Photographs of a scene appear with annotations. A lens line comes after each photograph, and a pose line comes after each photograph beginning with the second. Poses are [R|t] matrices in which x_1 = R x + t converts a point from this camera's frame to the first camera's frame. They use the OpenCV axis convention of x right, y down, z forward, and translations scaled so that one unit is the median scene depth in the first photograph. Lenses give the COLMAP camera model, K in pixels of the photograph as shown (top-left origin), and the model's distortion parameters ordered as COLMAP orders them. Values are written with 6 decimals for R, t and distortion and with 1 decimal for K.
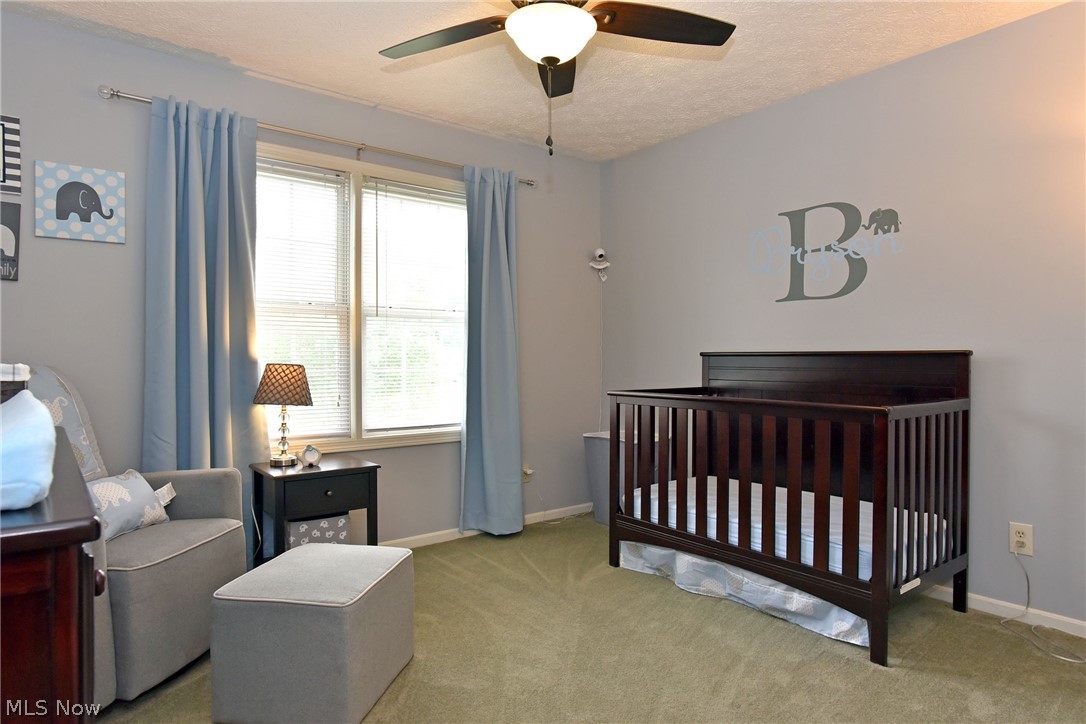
lens RADIAL K [[626.6, 0, 543.7], [0, 626.6, 364.9], [0, 0, 1]] dist [-0.042604, 0.019090]
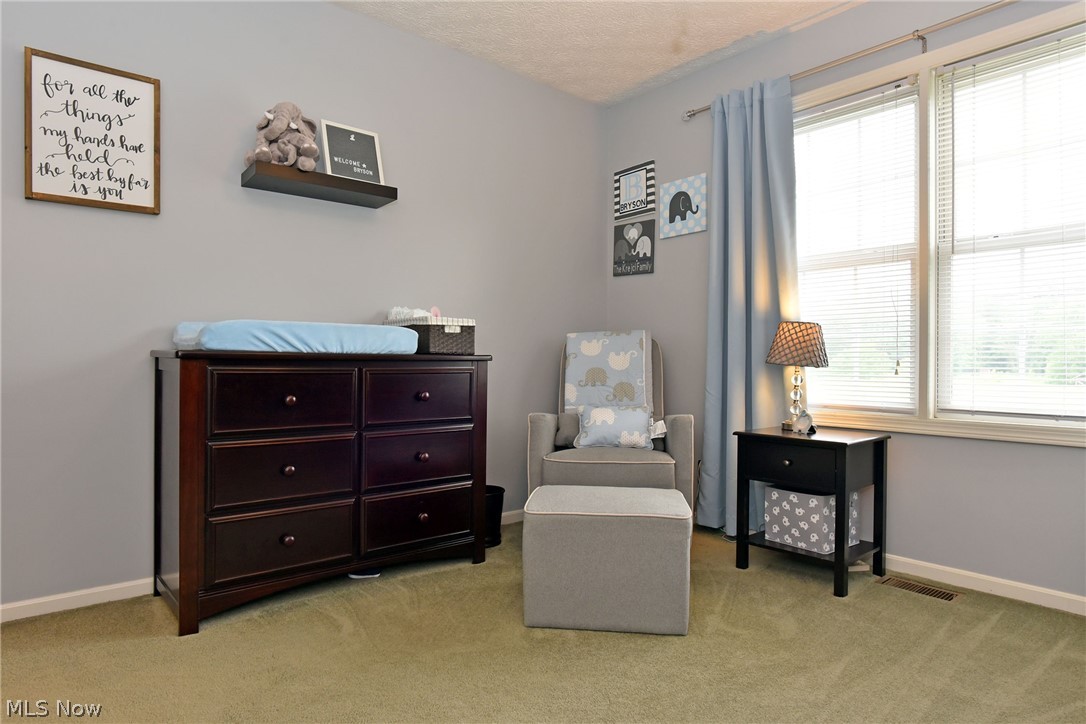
lens RADIAL K [[626.6, 0, 543.7], [0, 626.6, 364.9], [0, 0, 1]] dist [-0.042604, 0.019090]
pose [[0.038715, 0.005612, -0.999235, 0.549216], [-0.011680, 0.999918, 0.005164, 0.068027], [0.999182, 0.011471, 0.038777, 0.636495]]
